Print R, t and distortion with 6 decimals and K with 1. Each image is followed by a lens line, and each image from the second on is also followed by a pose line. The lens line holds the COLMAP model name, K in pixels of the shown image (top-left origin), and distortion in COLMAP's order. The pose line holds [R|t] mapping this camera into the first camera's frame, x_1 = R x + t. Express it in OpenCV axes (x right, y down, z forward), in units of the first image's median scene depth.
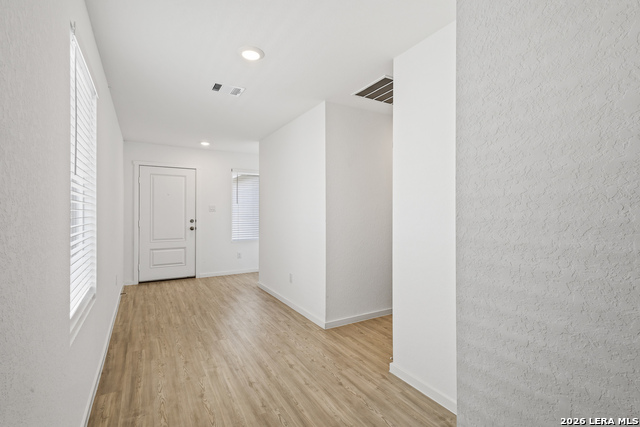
lens RADIAL K [[298.2, 0, 320.5], [0, 298.2, 212.9], [0, 0, 1]] dist [0.001750, -0.001309]
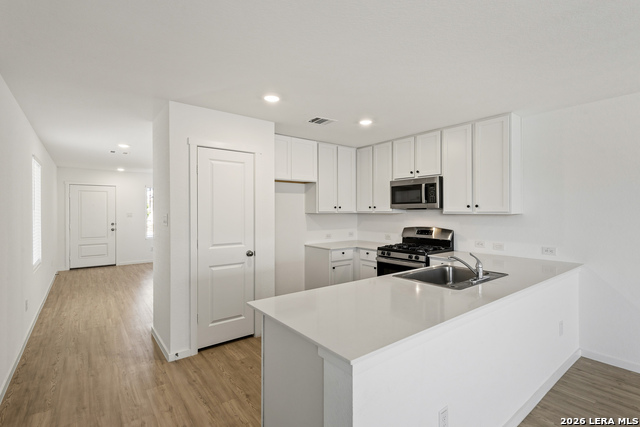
lens RADIAL K [[298.2, 0, 316.4], [0, 298.2, 216.0], [0, 0, 1]] dist [0.001750, -0.001309]
pose [[0.991846, 0.002311, 0.127418, 0.348976], [-0.003651, 0.999940, 0.010283, -0.029925], [-0.127387, -0.010664, 0.991796, -0.515738]]
